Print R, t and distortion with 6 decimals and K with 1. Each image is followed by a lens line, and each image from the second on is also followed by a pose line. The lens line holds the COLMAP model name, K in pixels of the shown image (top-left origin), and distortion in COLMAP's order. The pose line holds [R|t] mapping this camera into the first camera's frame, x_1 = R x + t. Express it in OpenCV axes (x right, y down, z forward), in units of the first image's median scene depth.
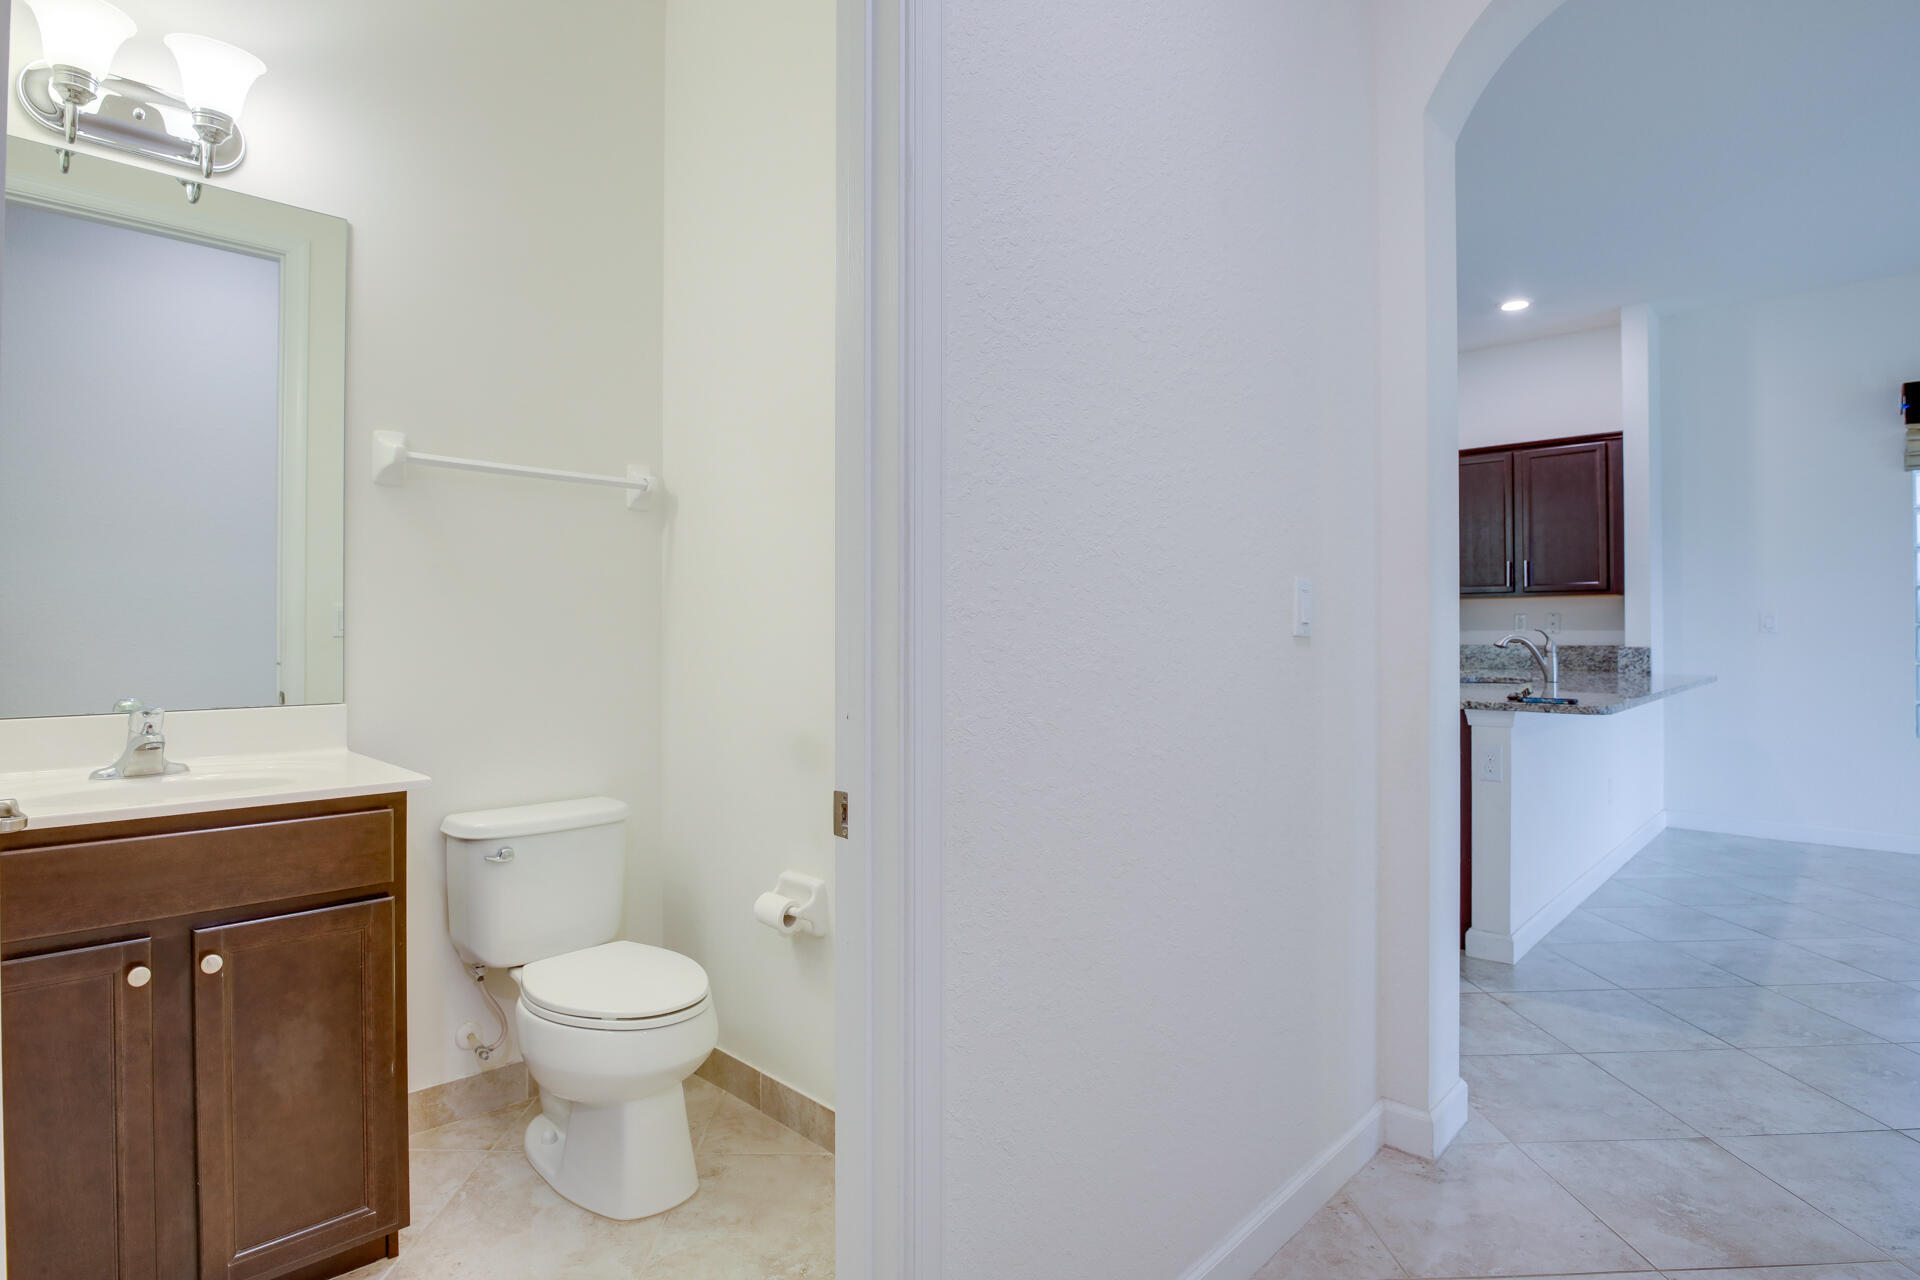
lens RADIAL K [[989.4, 0, 958.2], [0, 989.4, 625.5], [0, 0, 1]] dist [-0.029326, 0.000148]
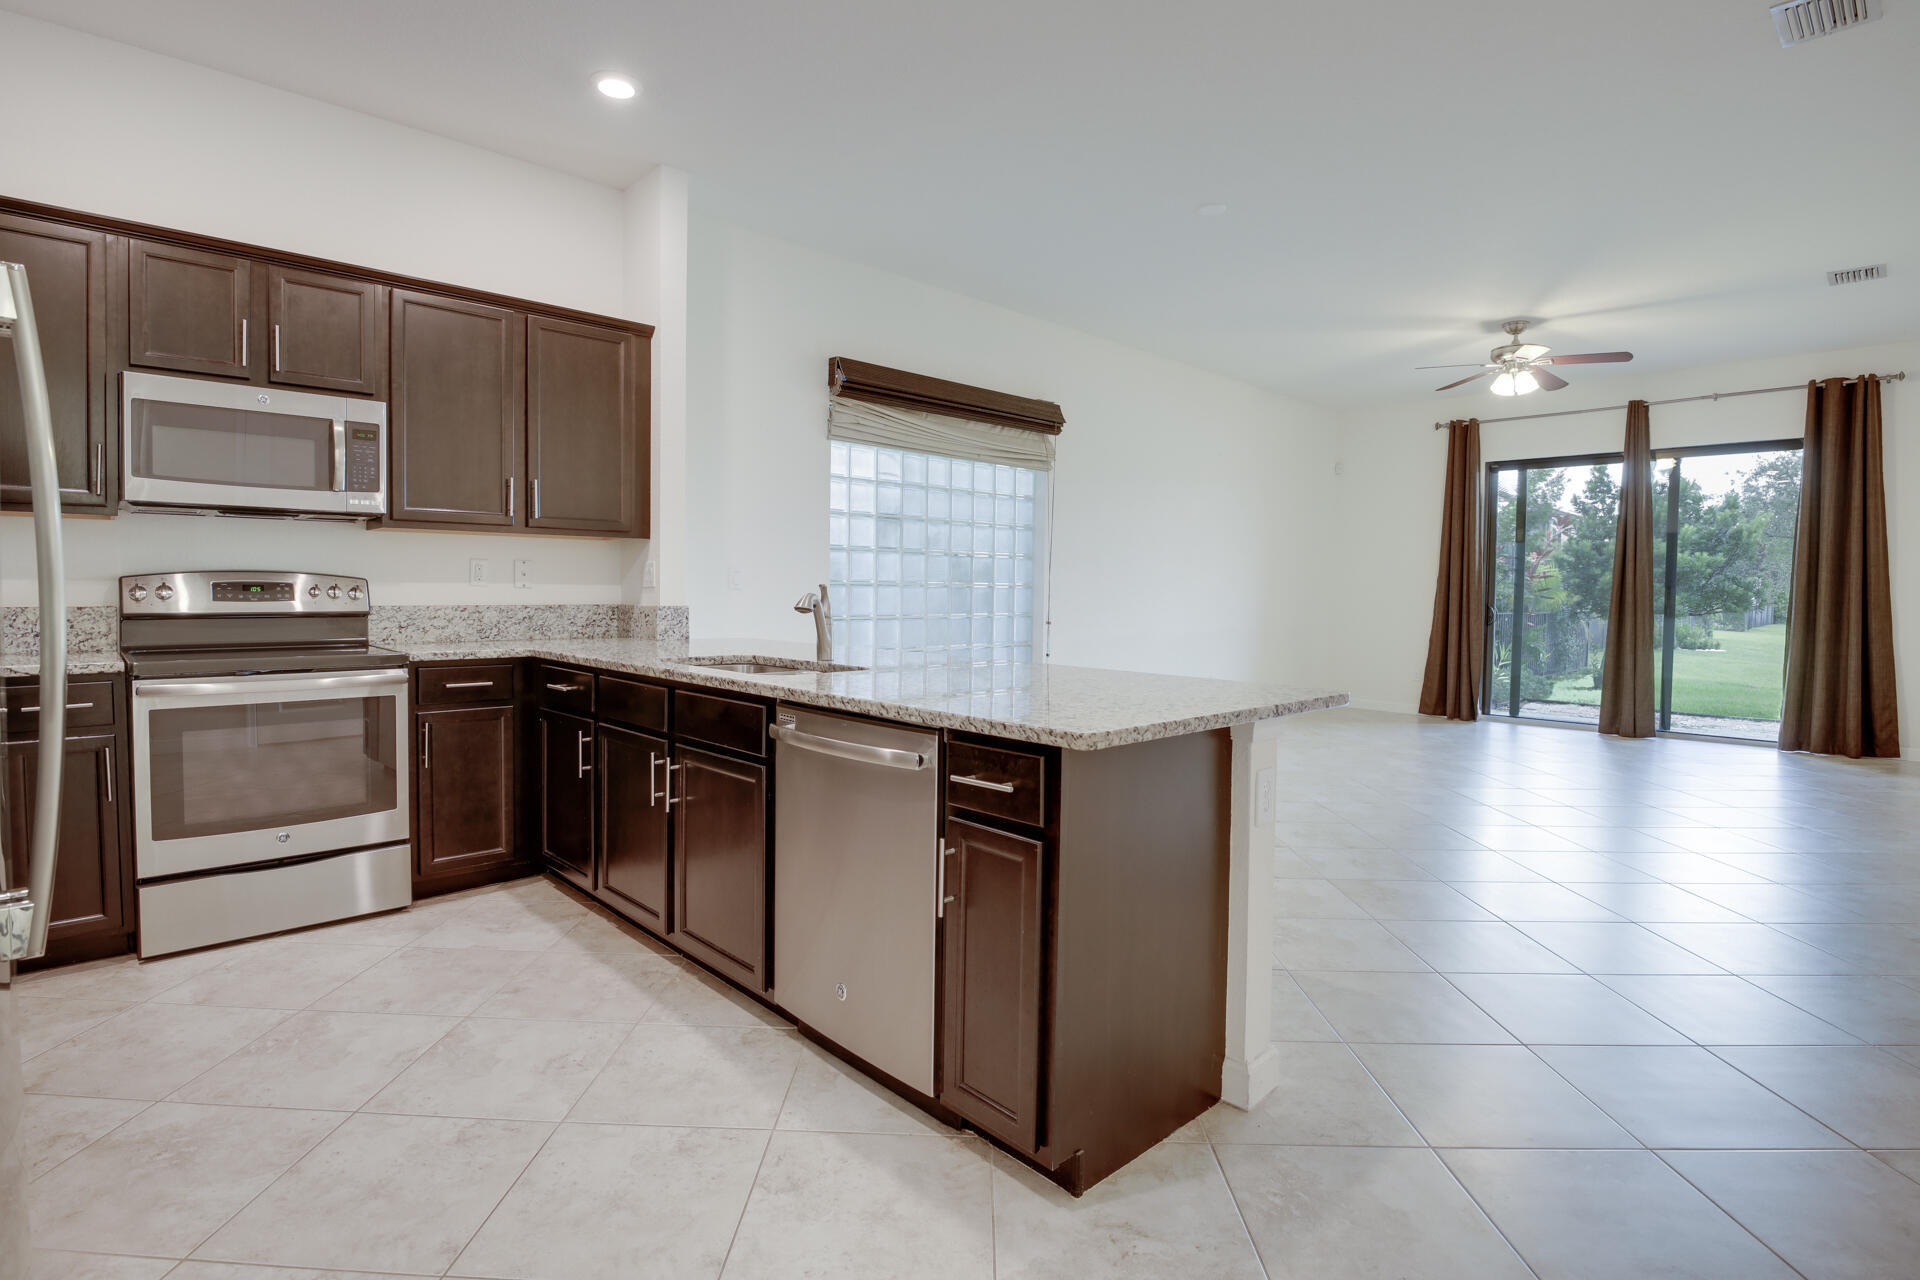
lens RADIAL K [[964.8, 0, 958.2], [0, 964.8, 604.7], [0, 0, 1]] dist [0.016448, 0.000083]
pose [[0.068285, -0.014531, 0.997560, -0.069049], [-0.015718, 0.999754, 0.015639, 0.004531], [-0.997542, -0.016747, 0.068040, 0.695008]]
